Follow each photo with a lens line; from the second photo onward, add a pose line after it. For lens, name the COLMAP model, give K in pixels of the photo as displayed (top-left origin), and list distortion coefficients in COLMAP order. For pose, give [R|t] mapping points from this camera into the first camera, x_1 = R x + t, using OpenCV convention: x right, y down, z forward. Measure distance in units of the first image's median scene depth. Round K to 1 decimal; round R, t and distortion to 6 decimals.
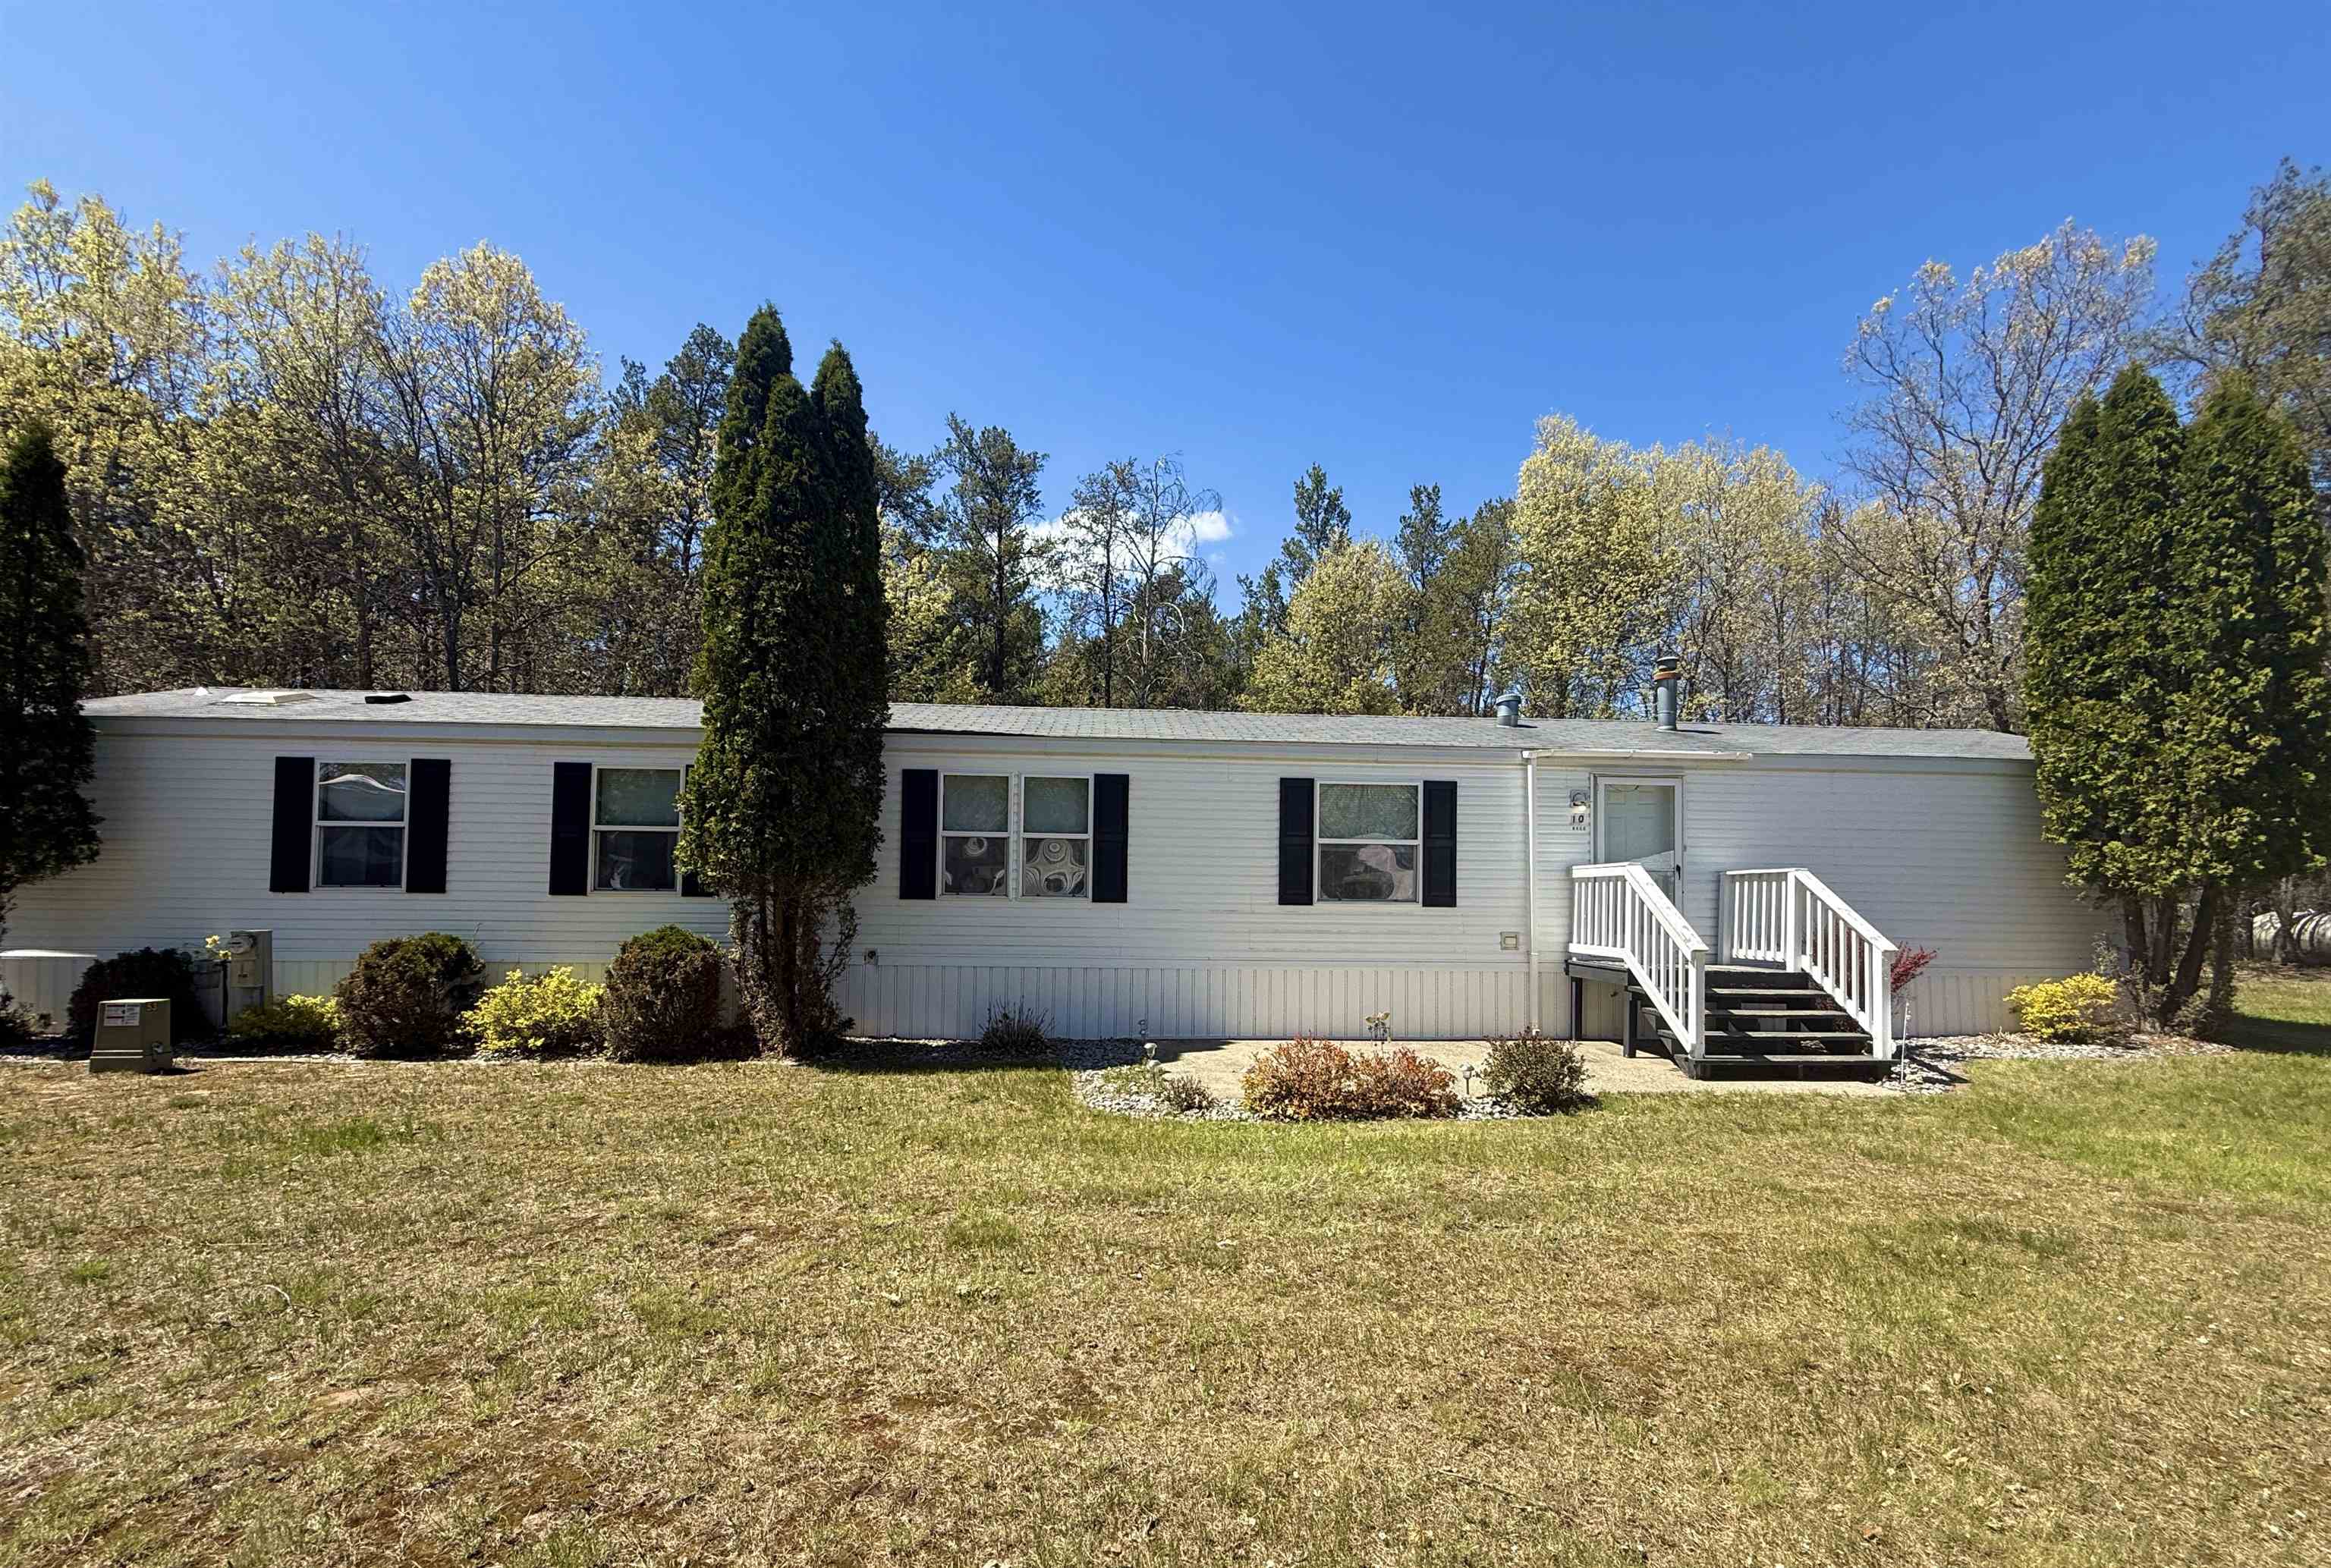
lens RADIAL K [[933.5, 0, 1166.8], [0, 933.5, 872.7], [0, 0, 1]] dist [-0.000184, 0.000363]
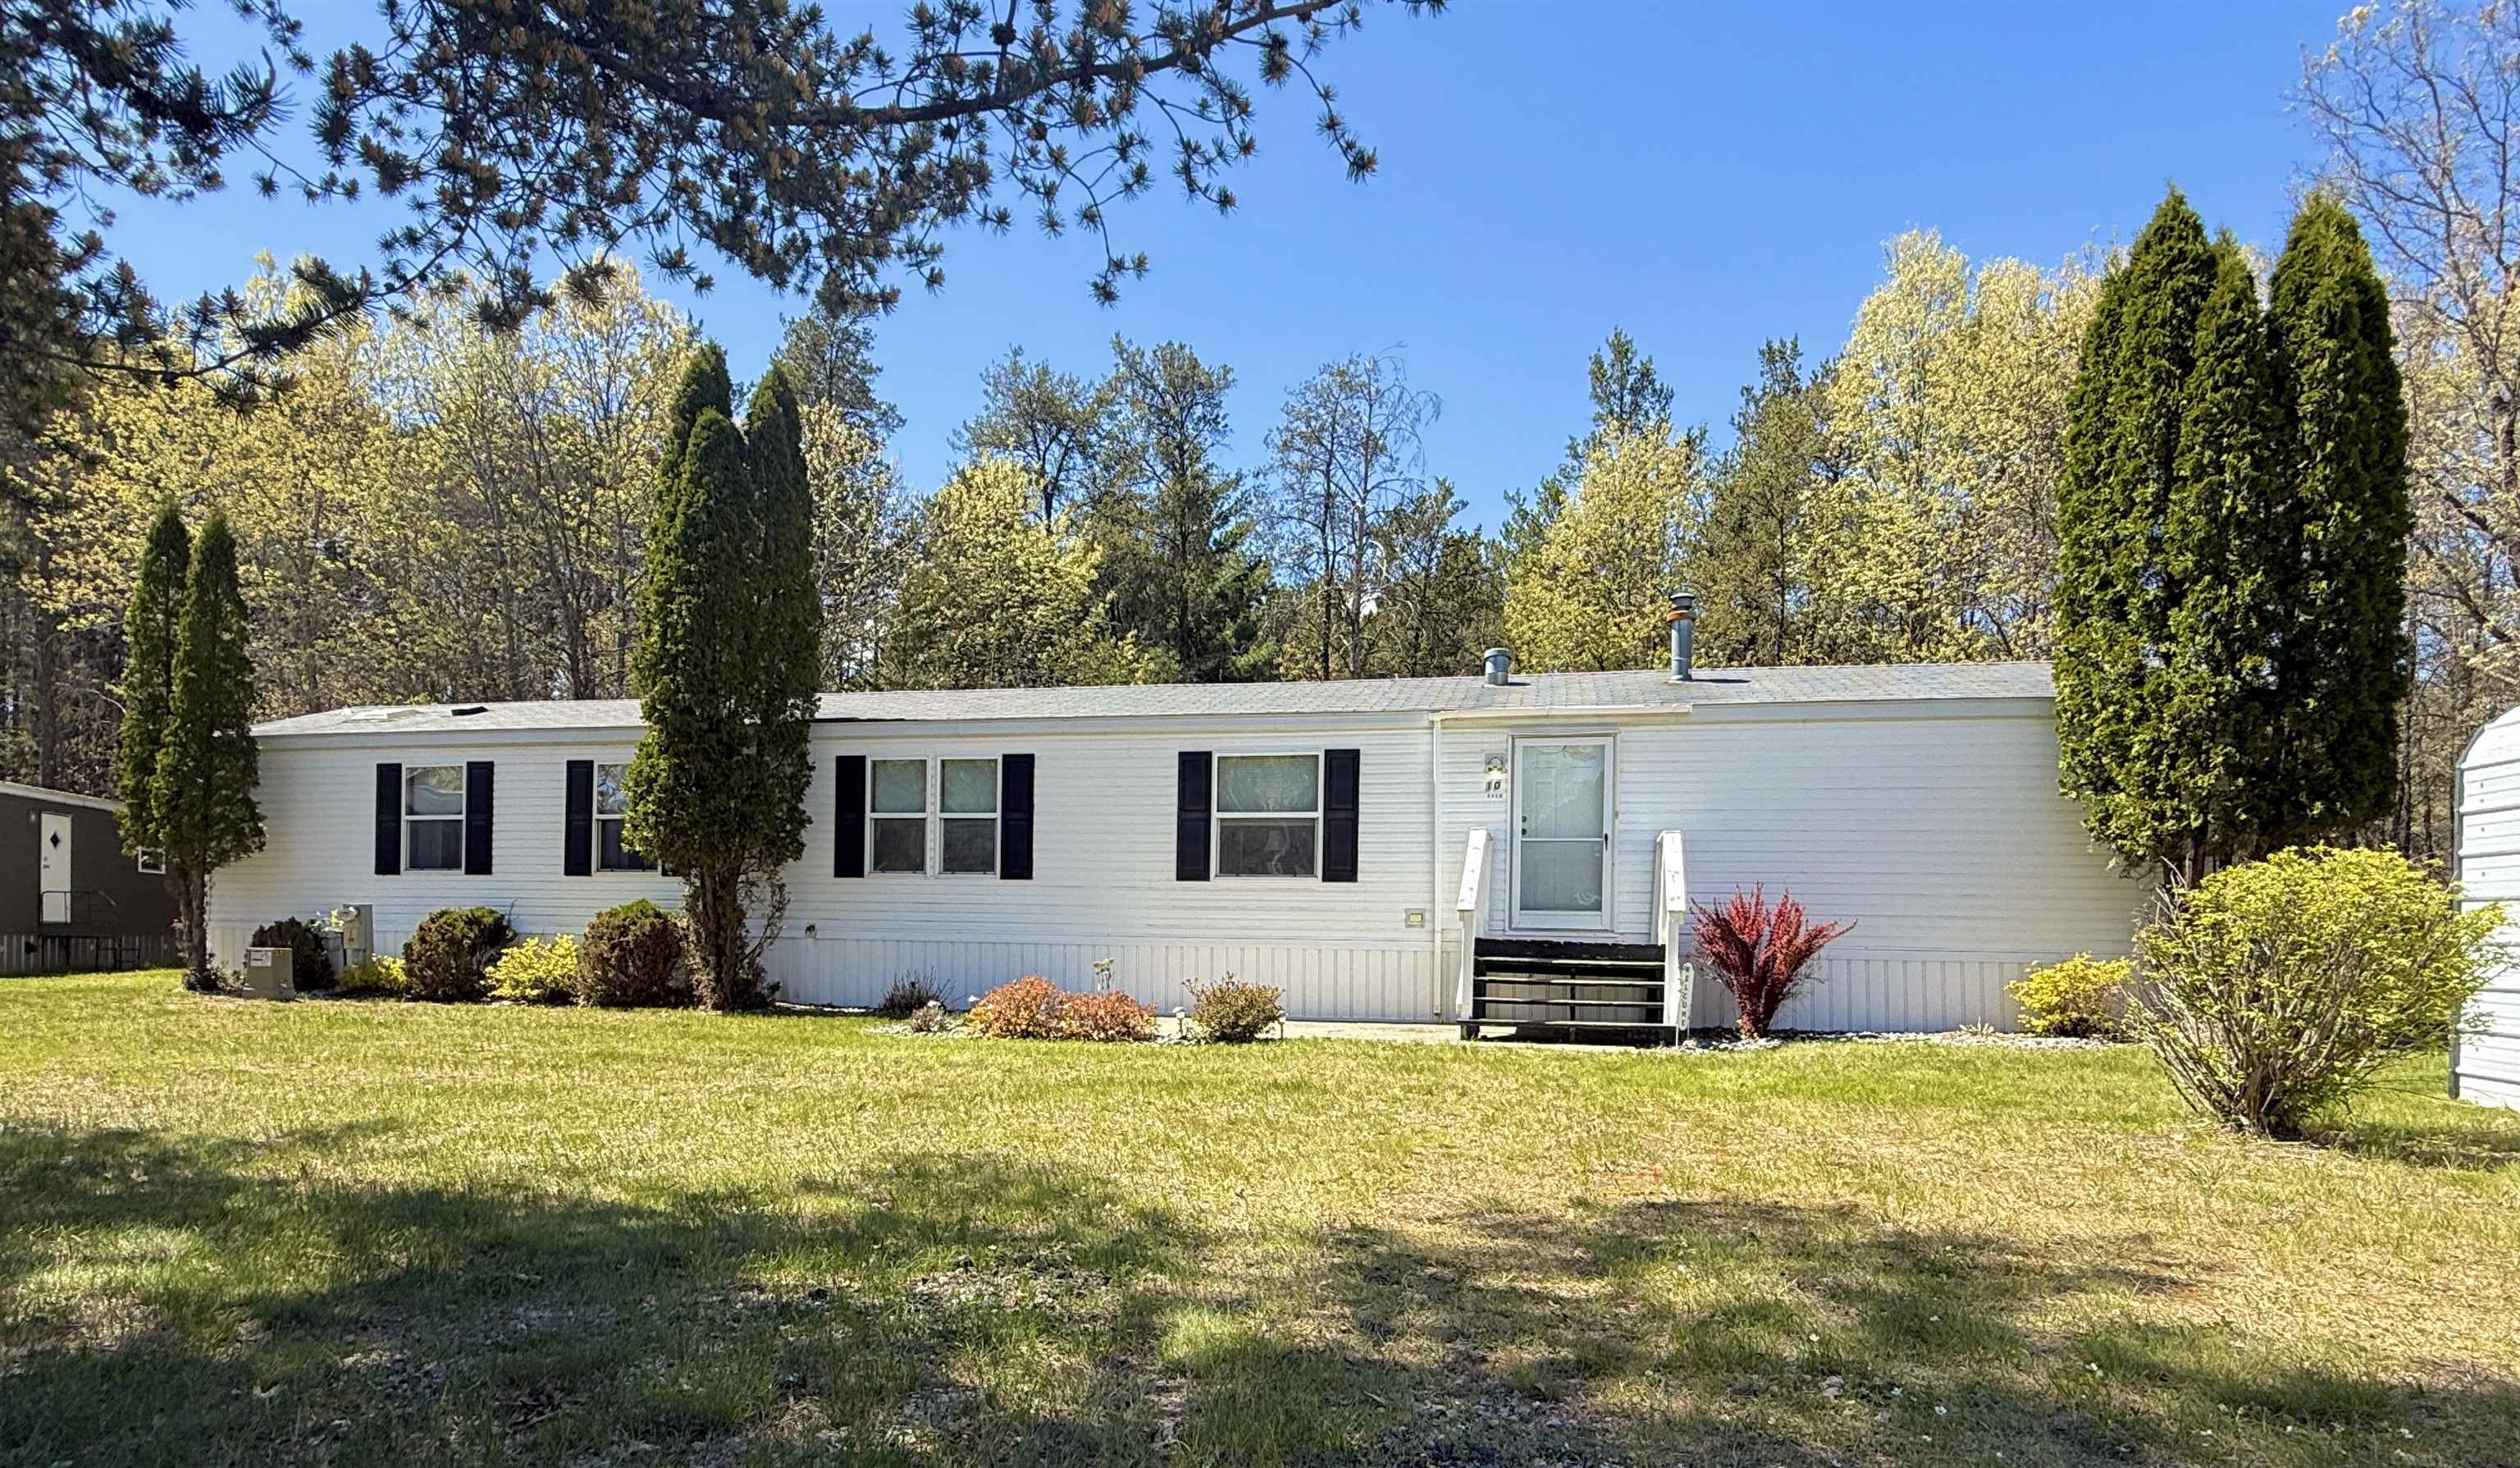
lens RADIAL K [[1329.4, 0, 1265.7], [0, 1329.4, 946.4], [0, 0, 1]] dist [0.001918, -0.001182]
pose [[0.960591, 0.004787, -0.277923, 0.611998], [0.003216, 0.999593, 0.028332, 0.065304], [0.277946, -0.028110, 0.960185, -0.332253]]
